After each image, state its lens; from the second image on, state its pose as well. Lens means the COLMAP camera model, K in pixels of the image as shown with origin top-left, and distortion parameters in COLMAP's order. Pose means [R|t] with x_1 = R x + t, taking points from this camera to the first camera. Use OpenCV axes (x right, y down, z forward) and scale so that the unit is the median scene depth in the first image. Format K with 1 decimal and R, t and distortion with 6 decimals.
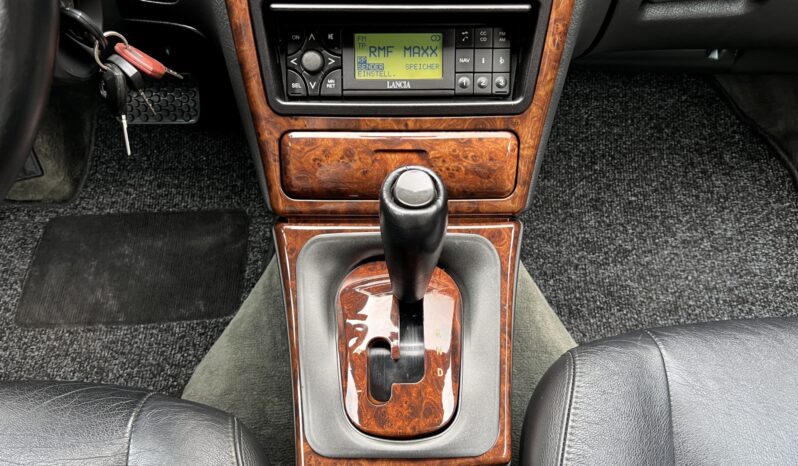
lens RADIAL K [[624.2, 0, 395.0], [0, 624.2, 235.0], [0, 0, 1]] dist [0.058898, -0.082273]
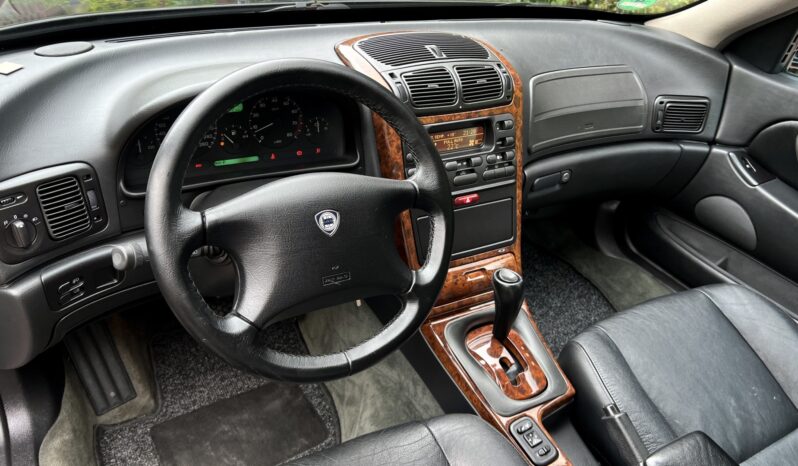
lens RADIAL K [[624.2, 0, 398.3], [0, 624.2, 238.1], [0, 0, 1]] dist [0.058898, -0.082273]
pose [[0.868012, -0.199402, 0.454746, -1.098492], [0.335747, 0.910426, -0.241656, 0.178885], [-0.365826, 0.362440, 0.857210, -0.731994]]
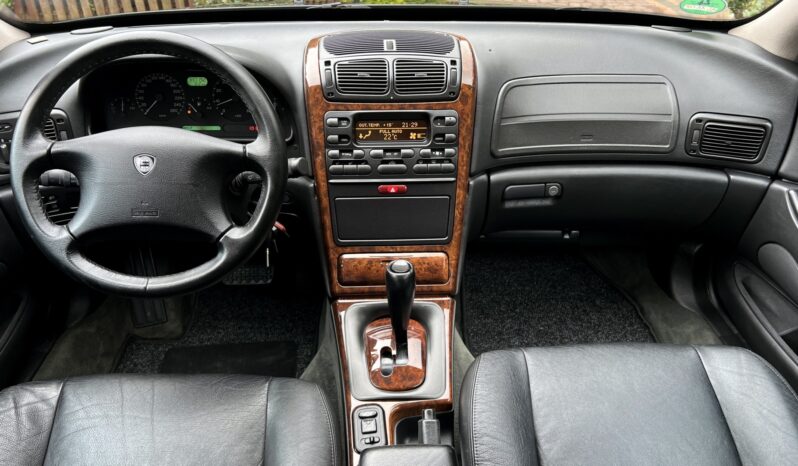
lens RADIAL K [[624.2, 0, 395.2], [0, 624.2, 244.7], [0, 0, 1]] dist [0.058898, -0.082273]
pose [[0.999584, -0.020657, 0.020138, -0.027763], [0.026564, 0.931337, -0.363189, 0.559760], [-0.011253, 0.363572, 0.931498, -0.970168]]
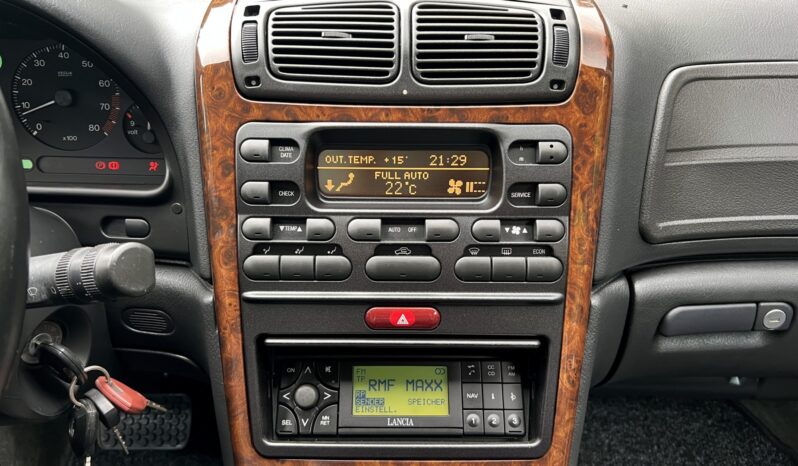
lens RADIAL K [[624.2, 0, 397.4], [0, 624.2, 236.9], [0, 0, 1]] dist [0.058898, -0.082273]
pose [[0.999927, 0.003160, -0.011698, 0.010521], [-0.008126, 0.891056, -0.453821, -0.063431], [0.008990, 0.453883, 0.891016, 0.071513]]
